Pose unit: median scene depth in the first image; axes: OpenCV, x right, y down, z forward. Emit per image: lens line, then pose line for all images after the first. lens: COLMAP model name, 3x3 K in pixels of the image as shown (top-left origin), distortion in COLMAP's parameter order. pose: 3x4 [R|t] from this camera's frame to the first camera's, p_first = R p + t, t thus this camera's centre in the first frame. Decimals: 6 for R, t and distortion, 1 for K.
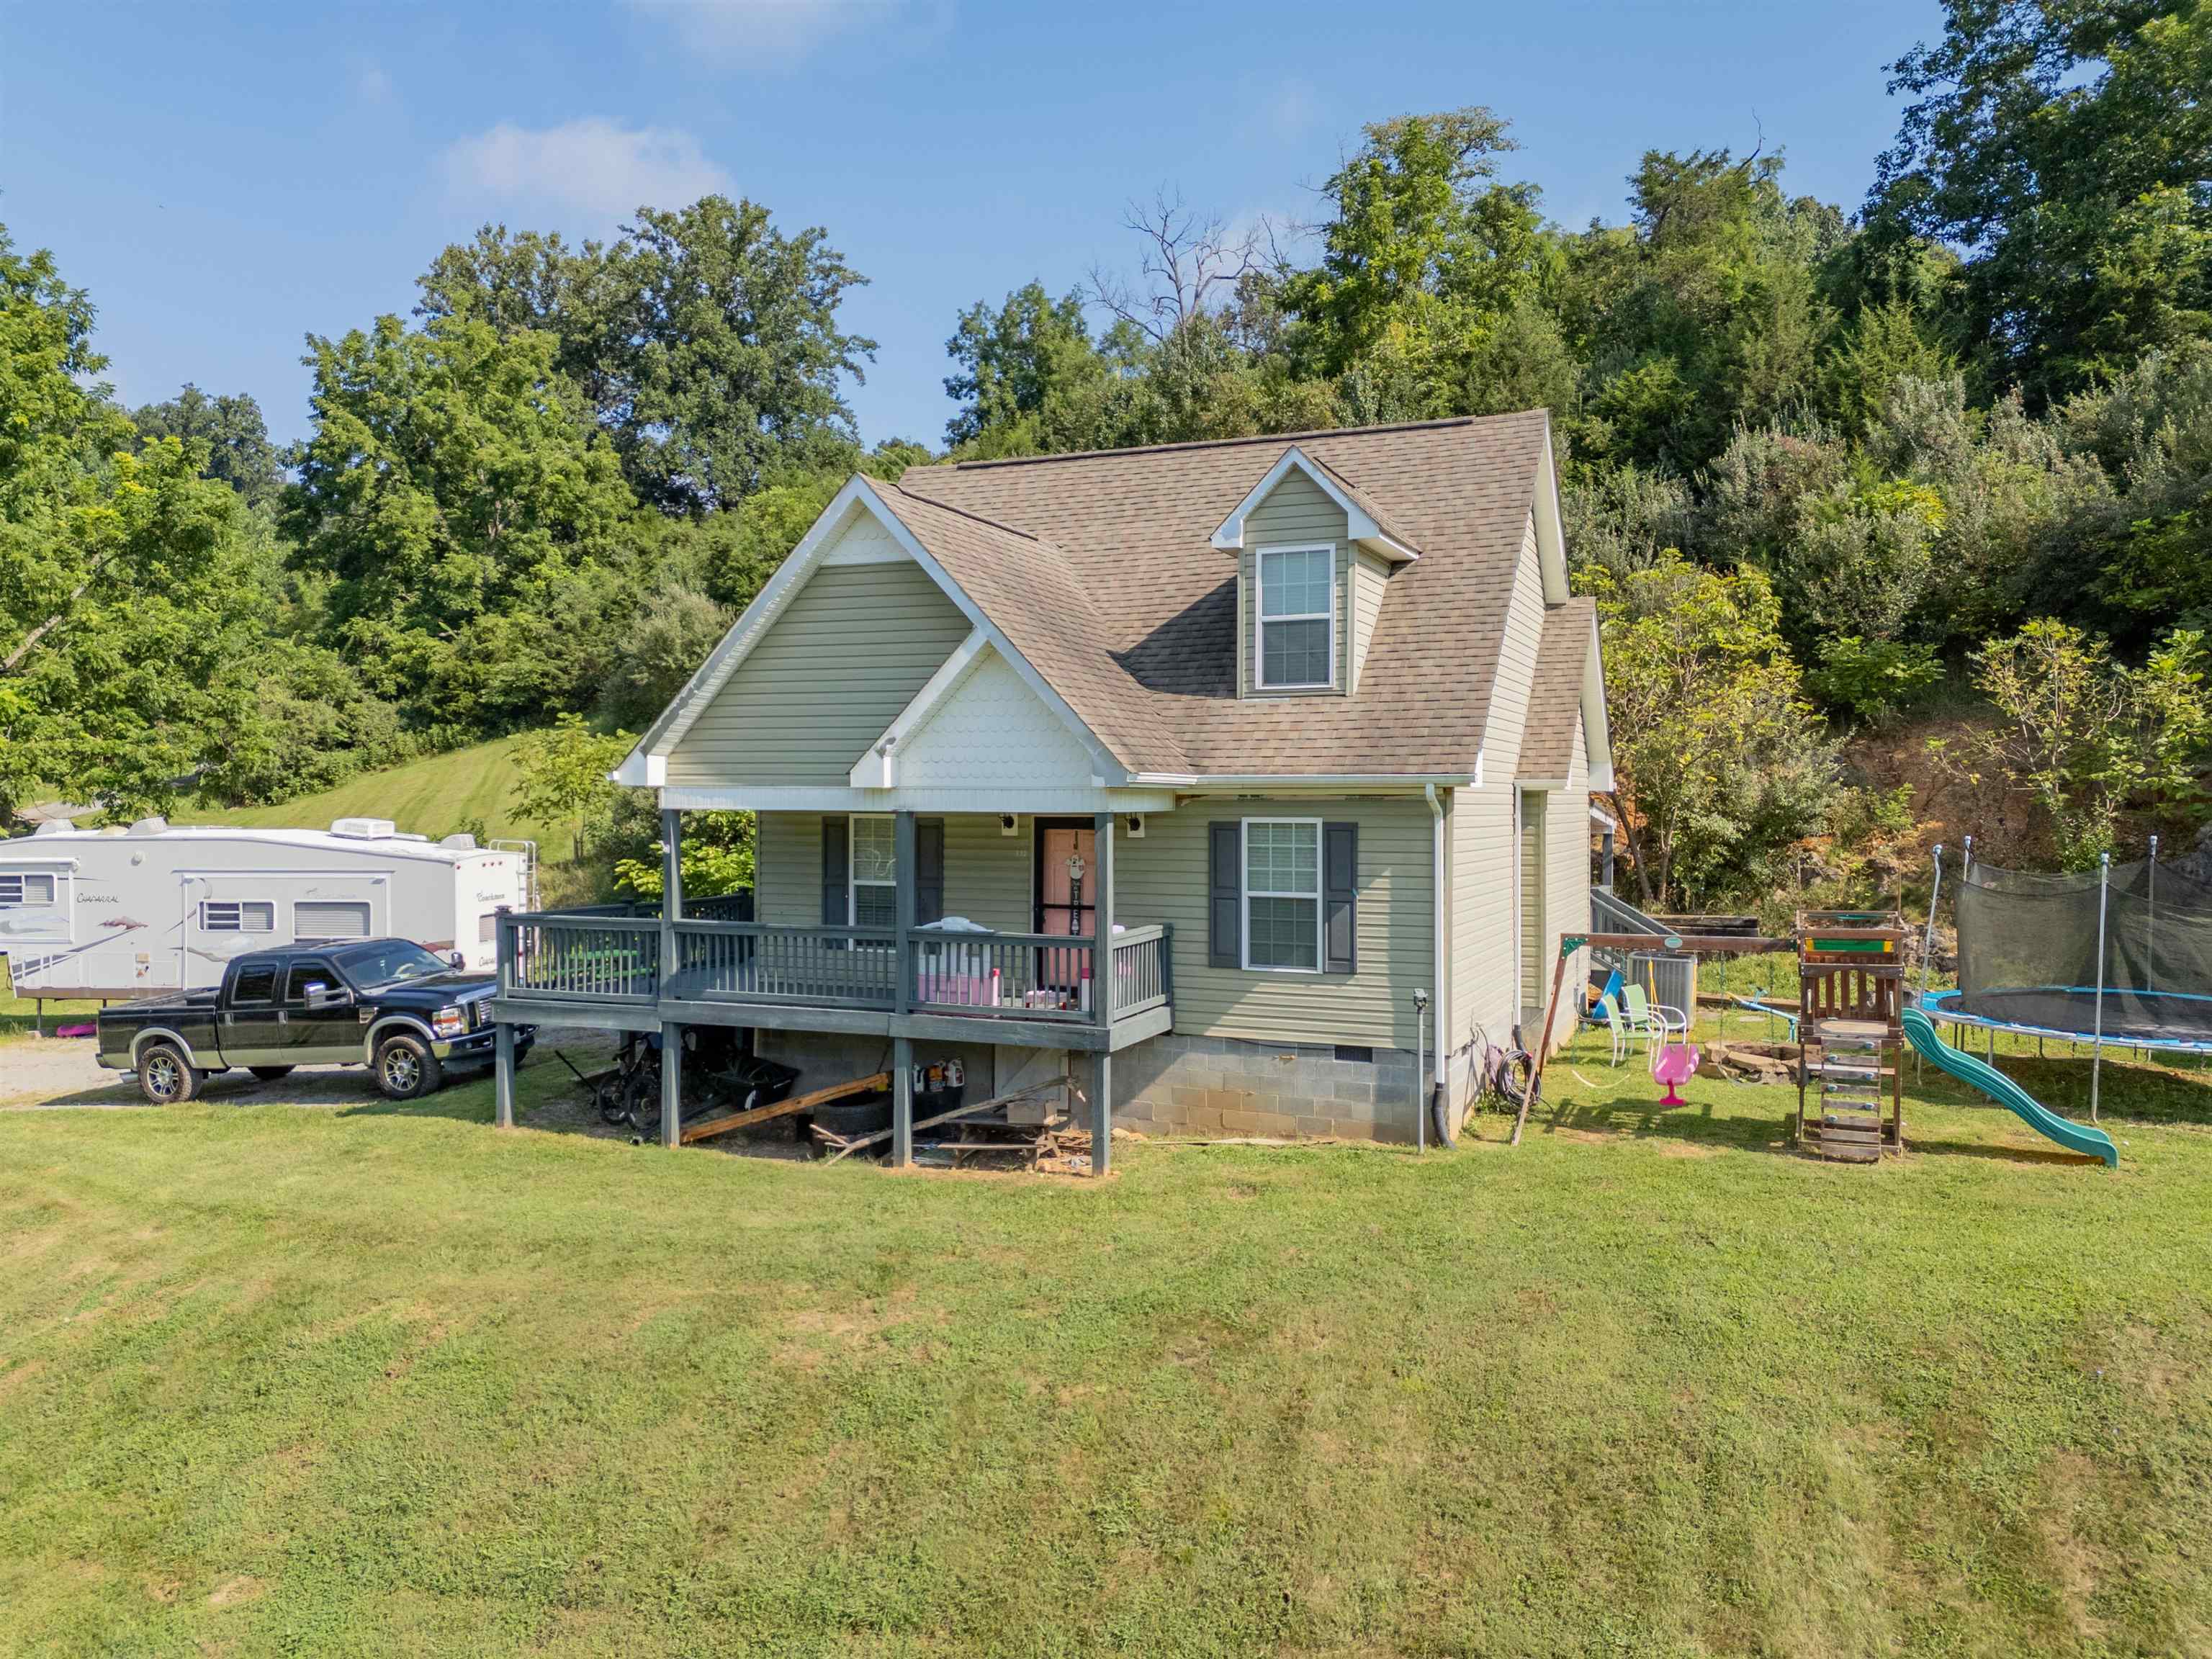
lens RADIAL K [[1626.0, 0, 1112.4], [0, 1626.0, 825.7], [0, 0, 1]] dist [0.081850, -0.080304]
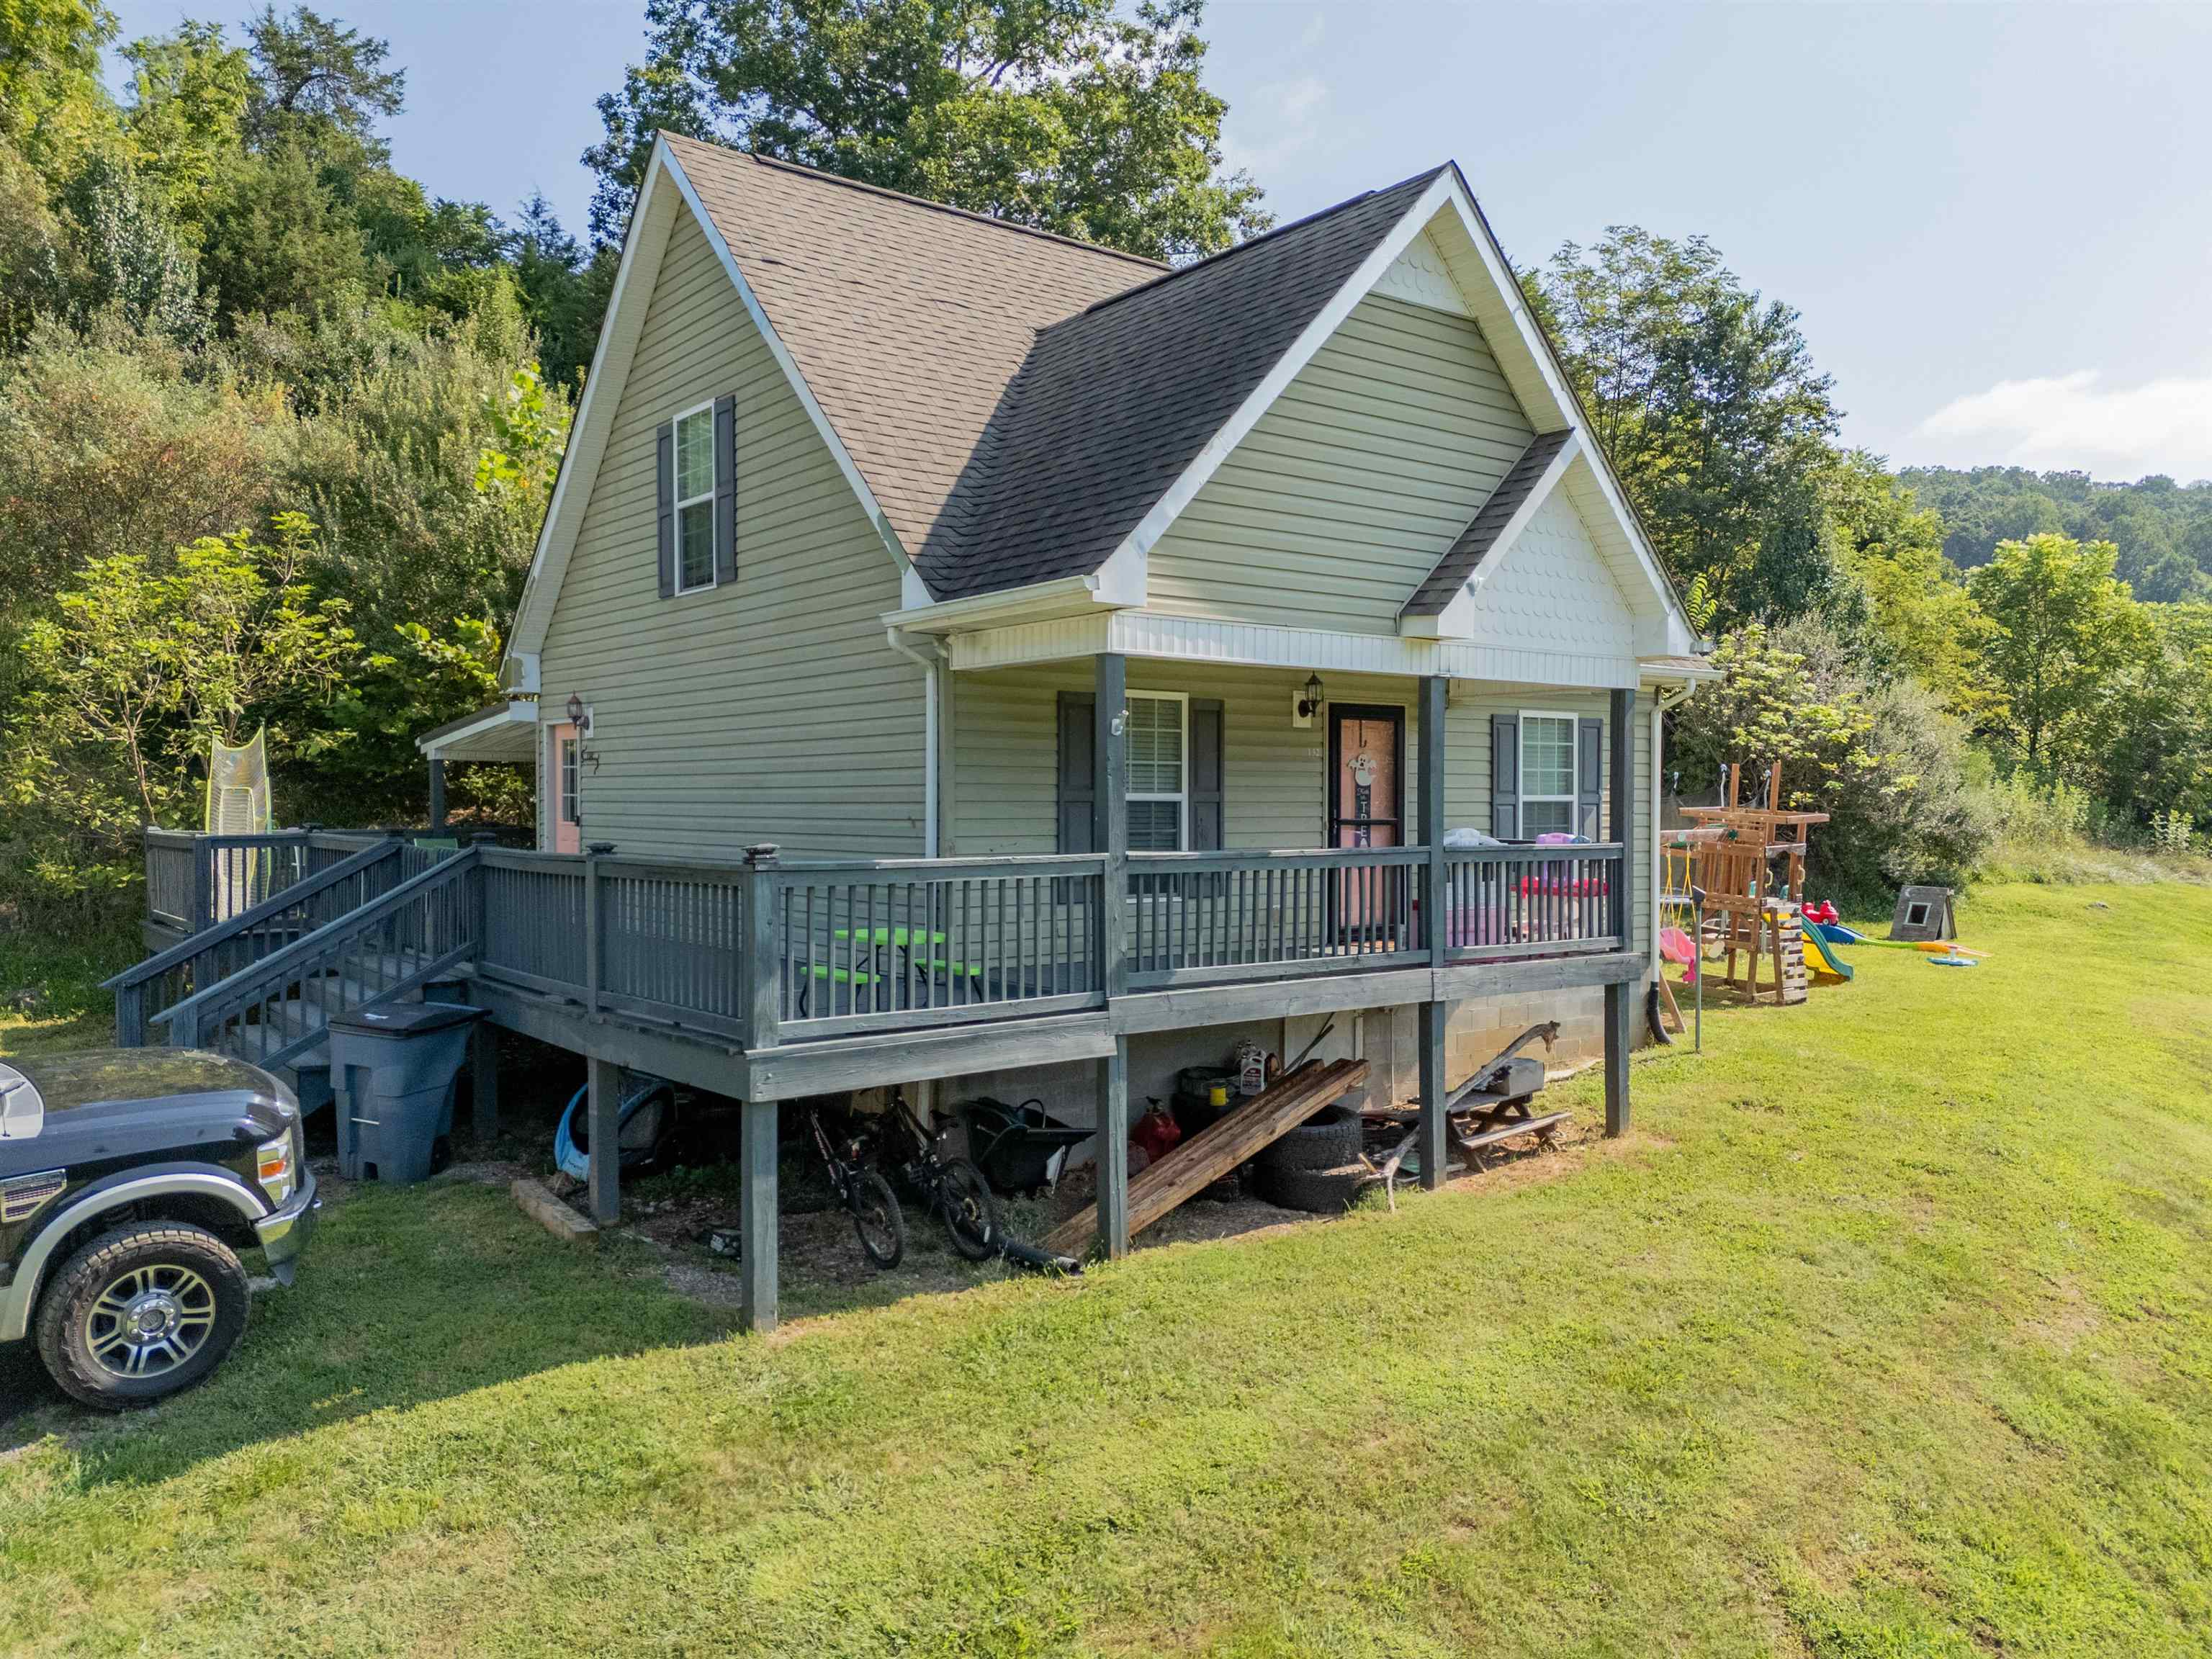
lens RADIAL K [[1626.0, 0, 1112.4], [0, 1626.0, 825.7], [0, 0, 1]] dist [0.081850, -0.080304]
pose [[0.485255, -0.014534, 0.874252, -0.769754], [0.014735, 0.999856, 0.008444, 0.044369], [-0.874249, 0.008784, 0.485399, 0.746600]]
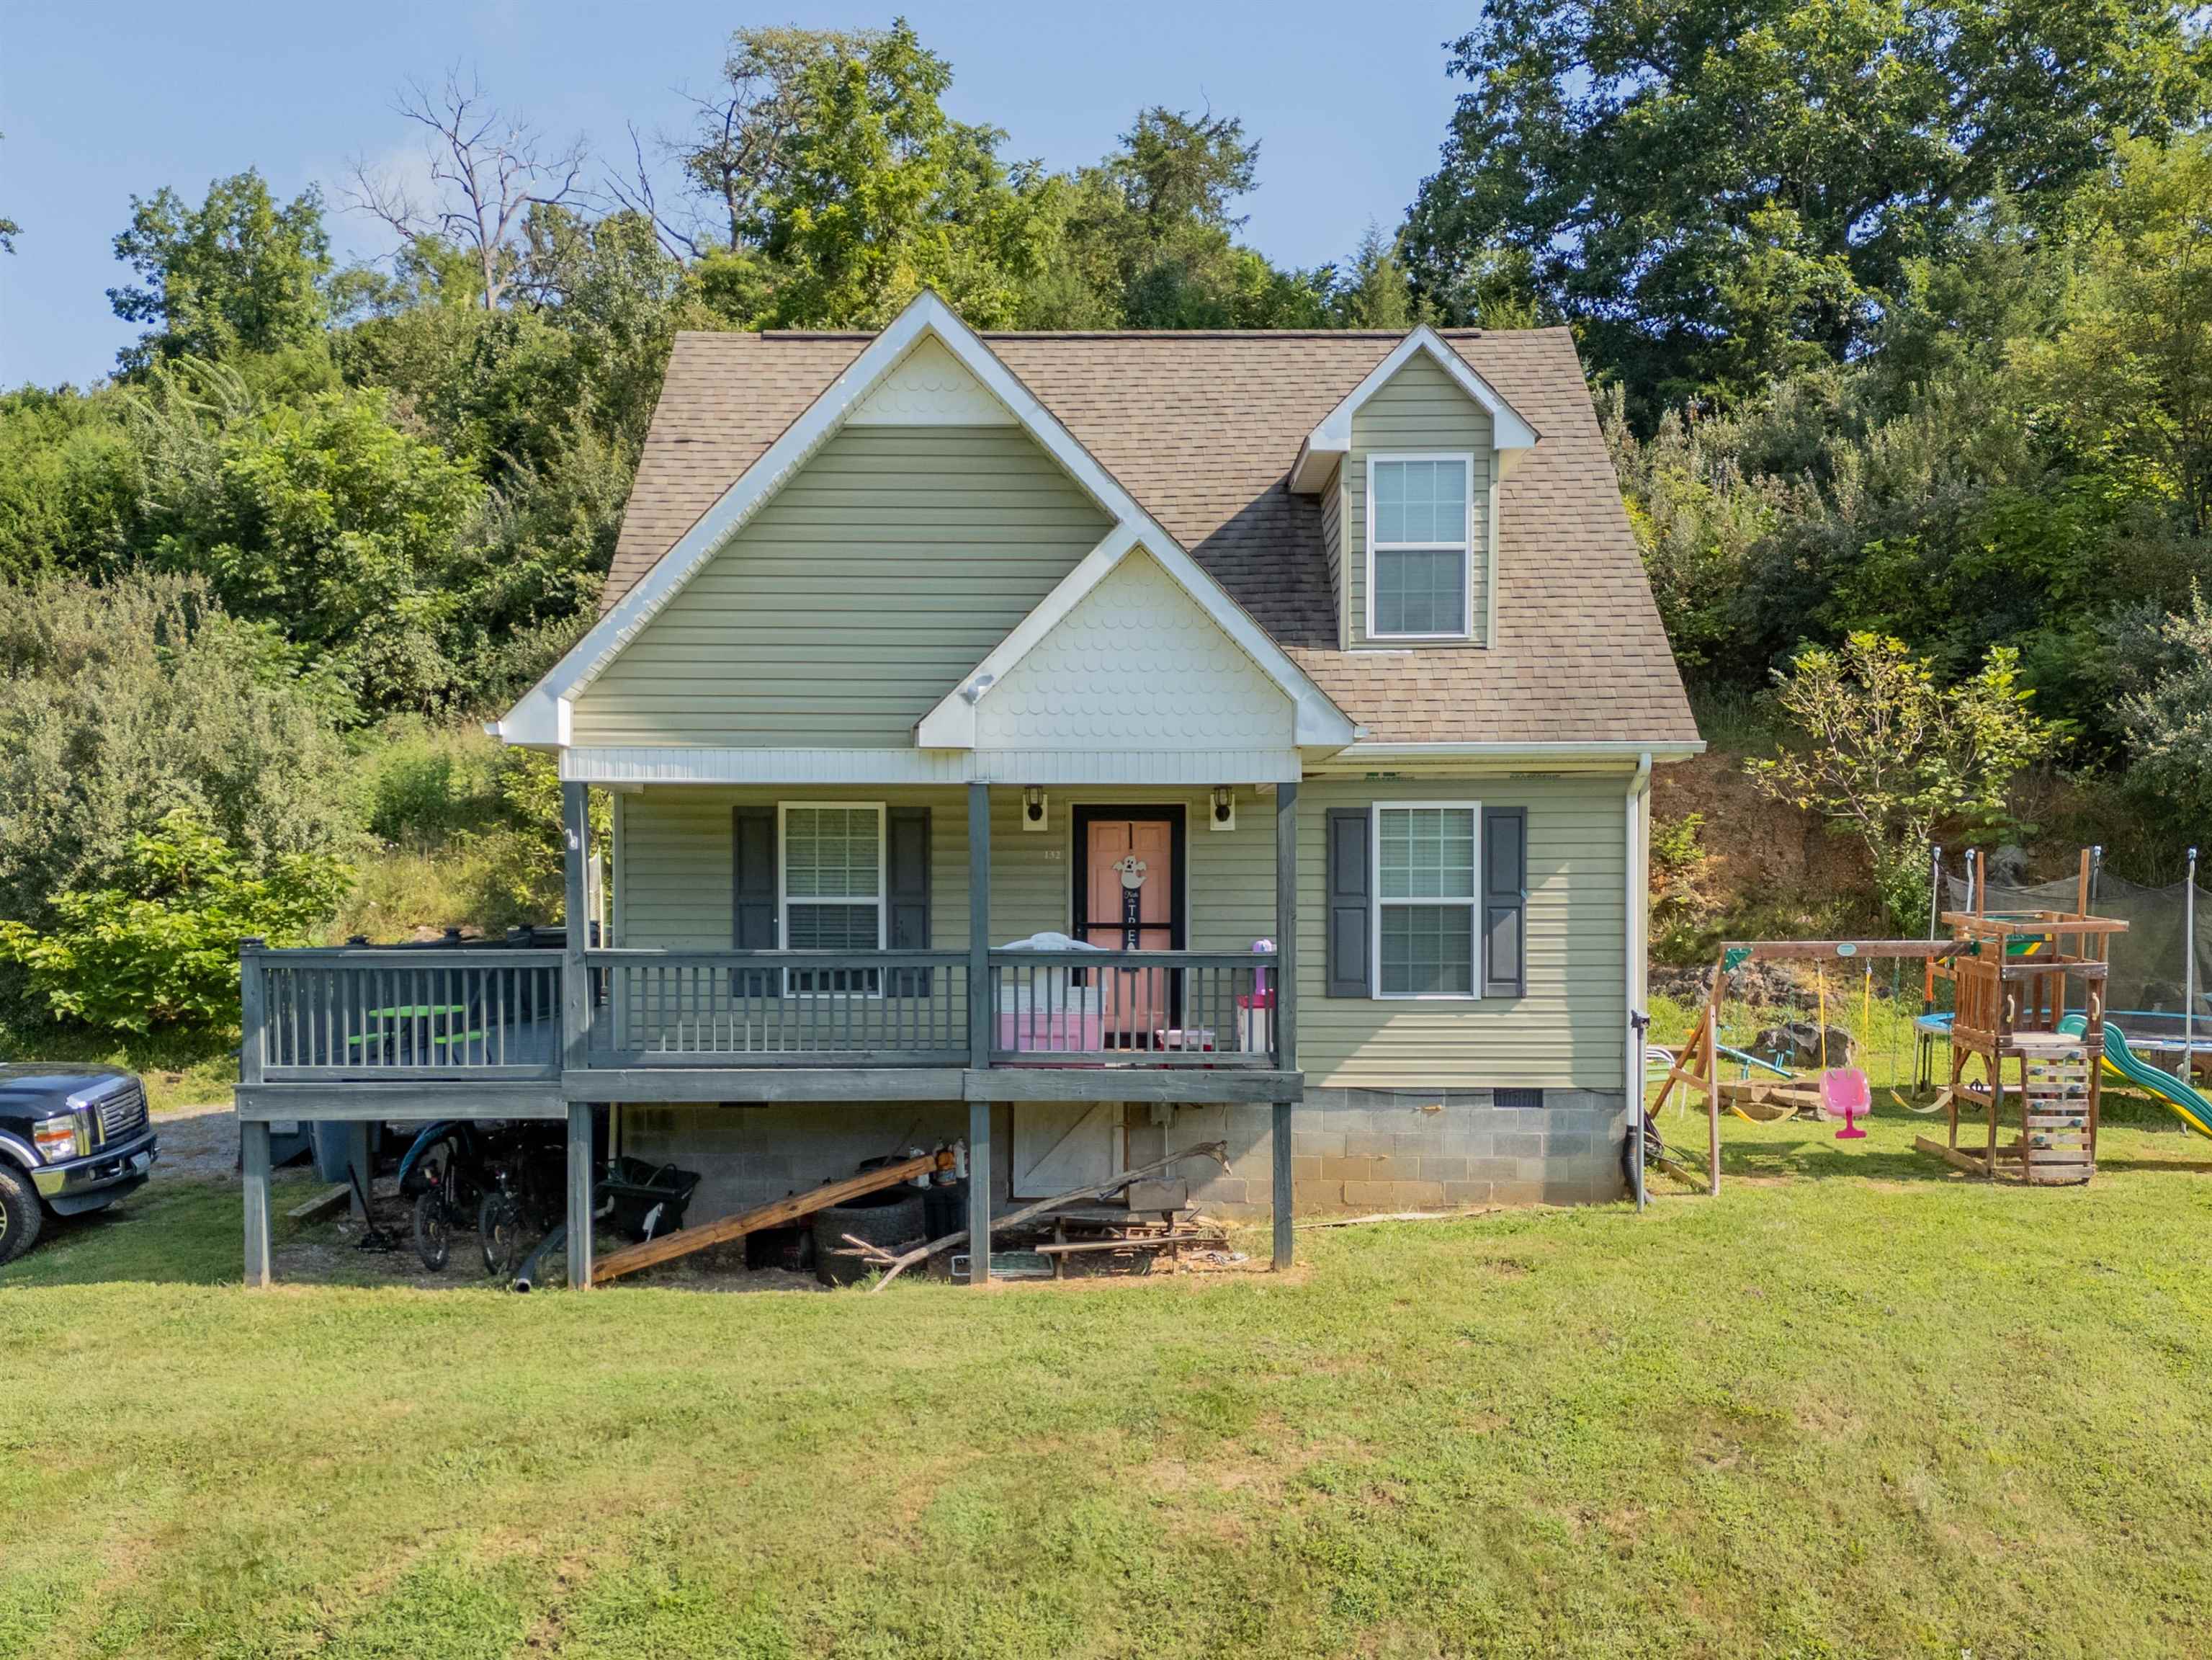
lens RADIAL K [[1970.6, 0, 1104.1], [0, 1970.6, 966.6], [0, 0, 1]] dist [0.075127, -0.063226]
pose [[0.922238, -0.018037, 0.386201, -0.390135], [0.009945, 0.999687, 0.022942, 0.048924], [-0.386494, -0.017318, 0.922129, 0.179486]]
